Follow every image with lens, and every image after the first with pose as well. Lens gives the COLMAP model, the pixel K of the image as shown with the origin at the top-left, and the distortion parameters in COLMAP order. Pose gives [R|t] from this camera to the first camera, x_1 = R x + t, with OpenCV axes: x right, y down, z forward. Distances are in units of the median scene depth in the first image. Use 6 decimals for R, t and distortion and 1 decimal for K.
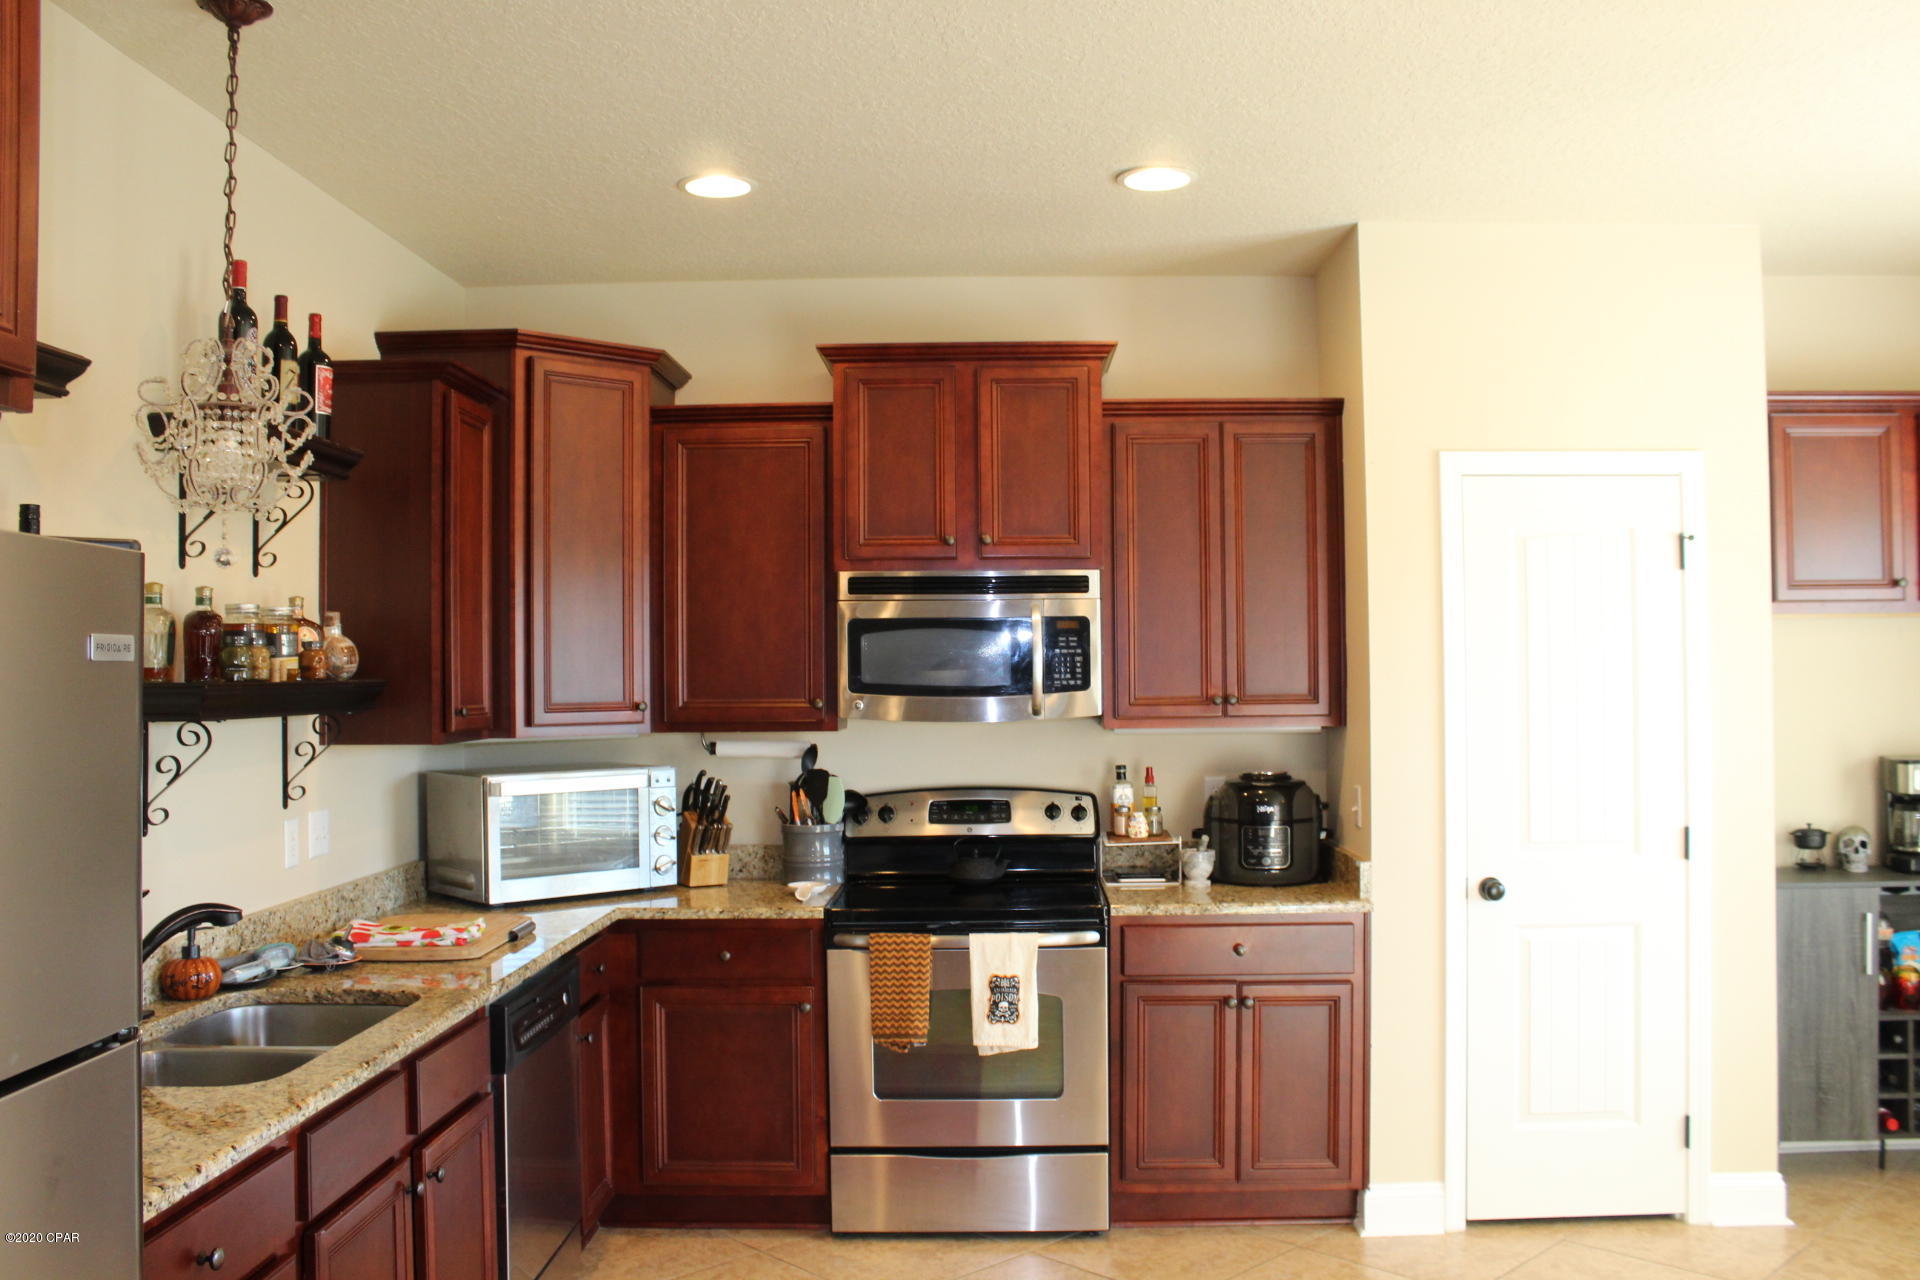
lens RADIAL K [[1612.7, 0, 972.2], [0, 1612.7, 633.4], [0, 0, 1]] dist [-0.169326, 0.146274]
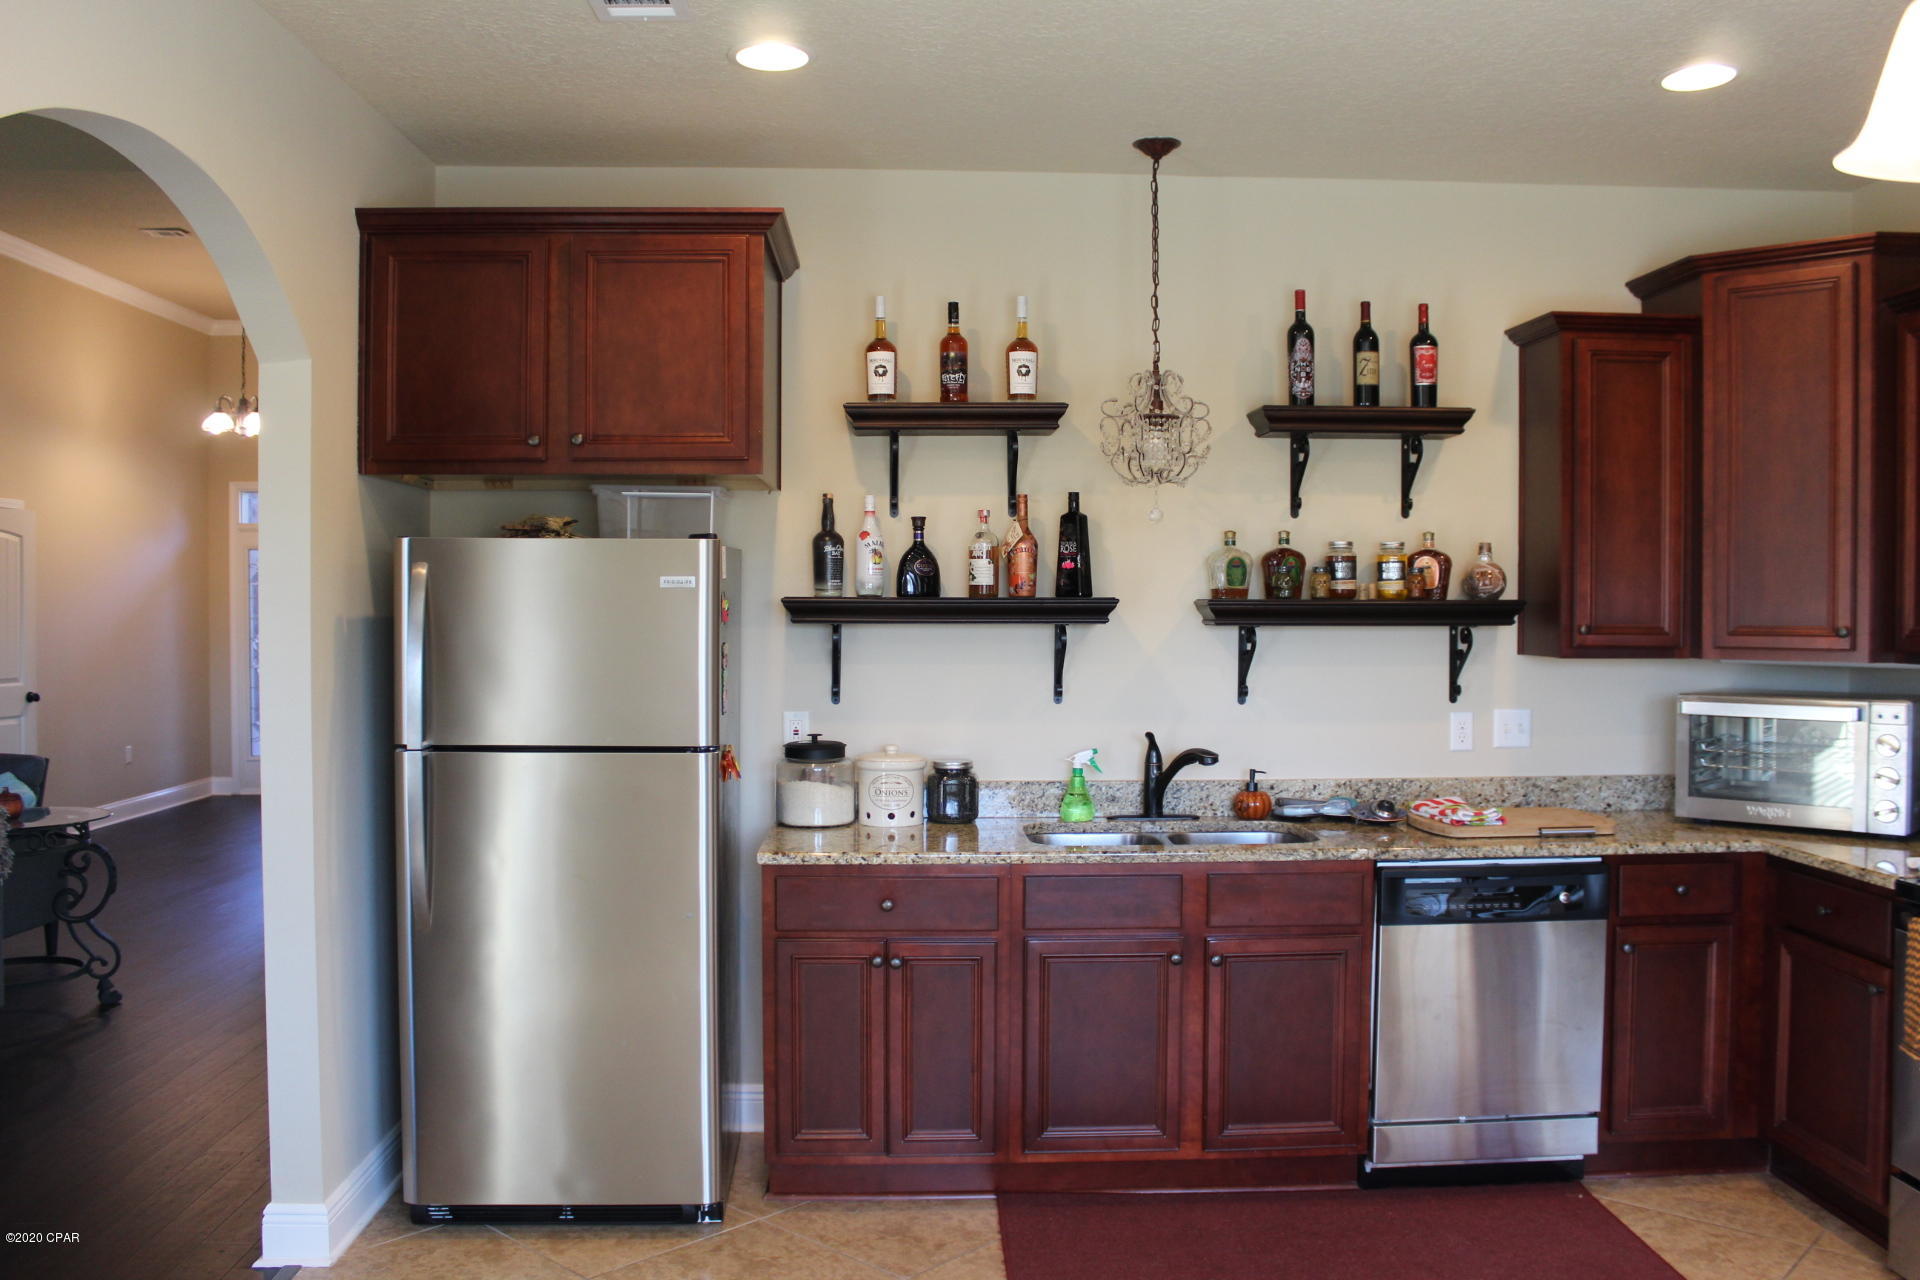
lens RADIAL K [[1612.7, 0, 958.8], [0, 1612.7, 634.9], [0, 0, 1]] dist [-0.169326, 0.146274]
pose [[0.038097, 0.031559, -0.998776, 0.716412], [0.022705, 0.999216, 0.032439, 0.007606], [0.999016, -0.023913, 0.037350, 0.502072]]
